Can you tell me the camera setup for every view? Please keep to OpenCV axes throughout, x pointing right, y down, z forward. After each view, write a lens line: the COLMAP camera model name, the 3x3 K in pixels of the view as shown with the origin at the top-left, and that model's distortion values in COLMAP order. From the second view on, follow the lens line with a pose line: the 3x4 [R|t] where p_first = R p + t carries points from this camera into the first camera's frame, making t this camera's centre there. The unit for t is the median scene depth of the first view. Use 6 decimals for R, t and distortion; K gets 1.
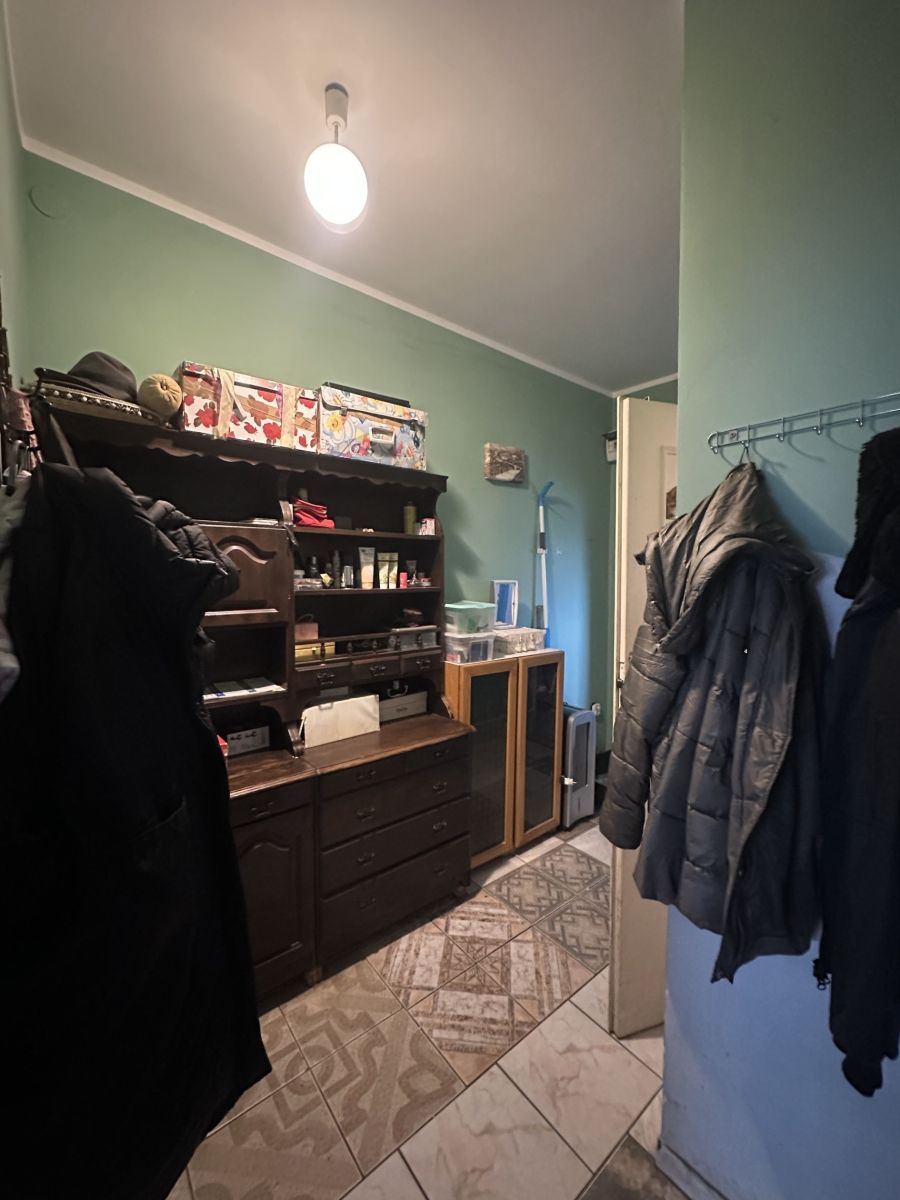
lens RADIAL K [[474.5, 0, 451.7], [0, 474.5, 599.5], [0, 0, 1]] dist [-0.001625, 0.000062]
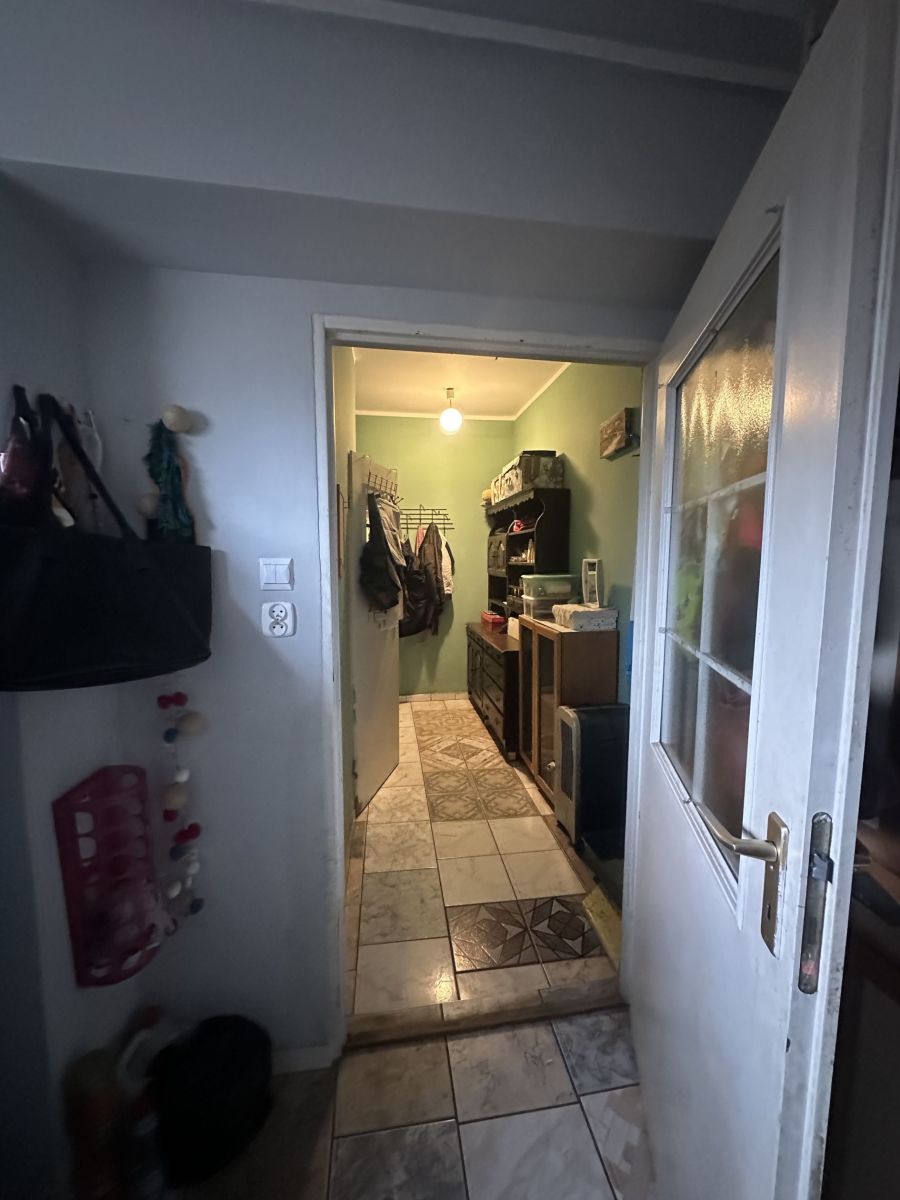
lens RADIAL K [[474.5, 0, 453.5], [0, 474.5, 602.3], [0, 0, 1]] dist [-0.001625, 0.000062]
pose [[-0.508681, 0.086043, -0.856645, 1.573628], [-0.040306, 0.991523, 0.123524, -0.086168], [0.860011, 0.097362, -0.500901, 1.749030]]
